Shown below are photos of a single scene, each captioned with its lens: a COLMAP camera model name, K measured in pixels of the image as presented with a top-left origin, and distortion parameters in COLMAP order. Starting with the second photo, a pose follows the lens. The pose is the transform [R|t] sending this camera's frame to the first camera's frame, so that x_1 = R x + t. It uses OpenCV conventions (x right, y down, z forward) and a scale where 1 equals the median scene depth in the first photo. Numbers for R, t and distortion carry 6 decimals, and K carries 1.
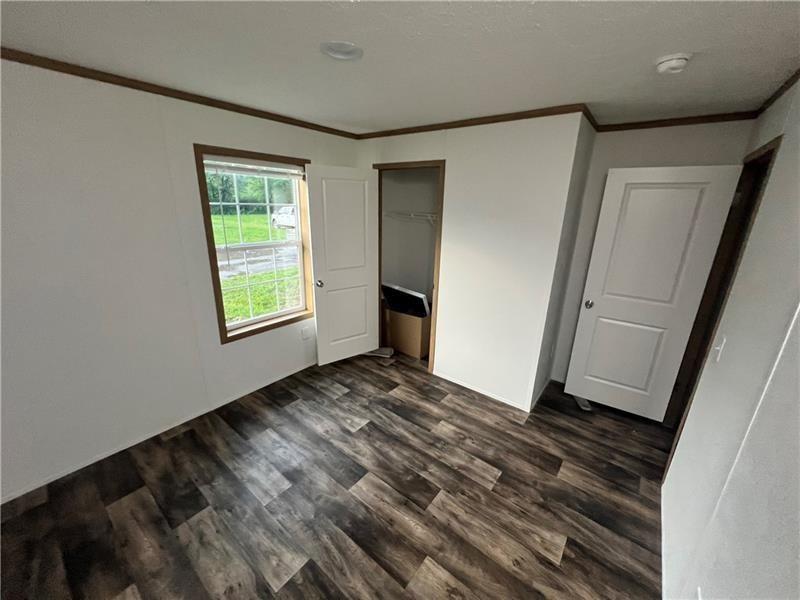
lens RADIAL K [[316.8, 0, 399.5], [0, 316.8, 308.2], [0, 0, 1]] dist [0.002480, 0.000283]
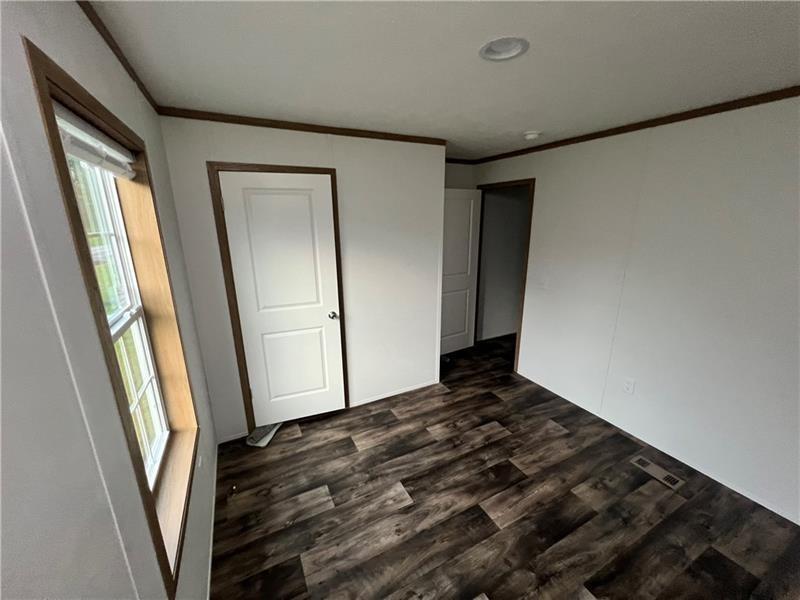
lens RADIAL K [[319.1, 0, 400.0], [0, 319.1, 300.0], [0, 0, 1]] dist [0.000532, 0.000004]
pose [[0.410906, -0.258095, 0.874382, -0.586516], [0.307912, 0.942022, 0.133361, -0.164681], [-0.858106, 0.214434, 0.466553, 0.438669]]
